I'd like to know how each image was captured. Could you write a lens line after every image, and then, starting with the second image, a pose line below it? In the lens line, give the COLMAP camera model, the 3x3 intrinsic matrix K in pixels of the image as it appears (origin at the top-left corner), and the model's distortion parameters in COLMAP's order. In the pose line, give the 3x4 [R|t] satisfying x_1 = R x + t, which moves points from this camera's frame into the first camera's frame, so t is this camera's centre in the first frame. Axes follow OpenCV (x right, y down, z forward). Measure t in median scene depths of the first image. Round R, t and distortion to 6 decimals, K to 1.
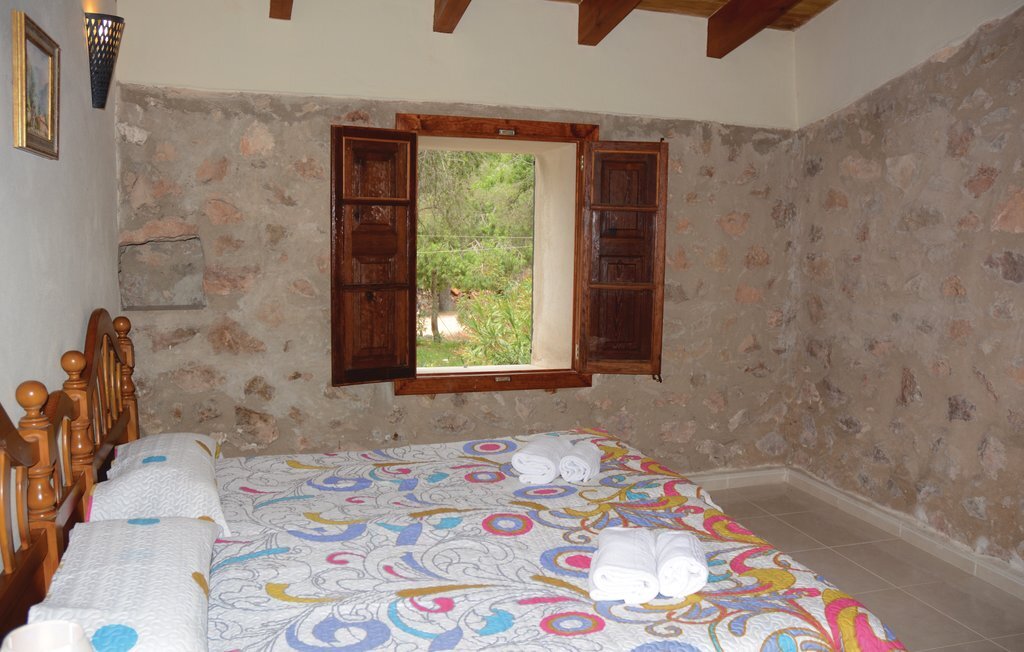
lens RADIAL K [[850.3, 0, 542.8], [0, 850.3, 322.5], [0, 0, 1]] dist [-0.122807, 0.081247]
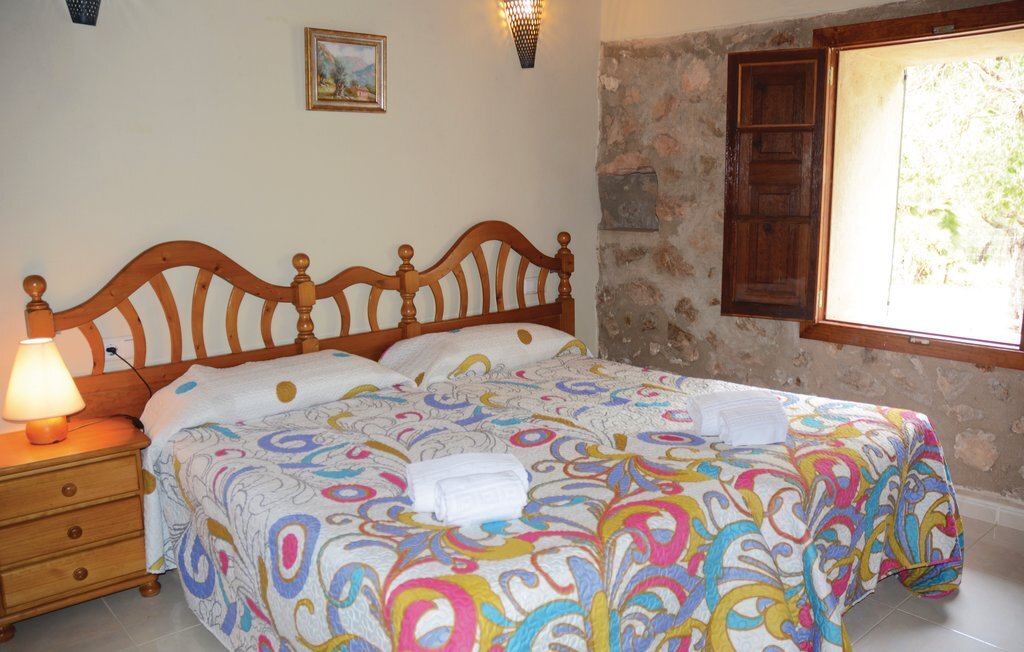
lens RADIAL K [[850.3, 0, 542.8], [0, 850.3, 322.5], [0, 0, 1]] dist [-0.122807, 0.081247]
pose [[0.418488, 0.135555, -0.898049, 0.576378], [-0.083899, 0.990341, 0.110389, -0.009475], [0.904339, 0.029149, 0.425819, 0.375298]]
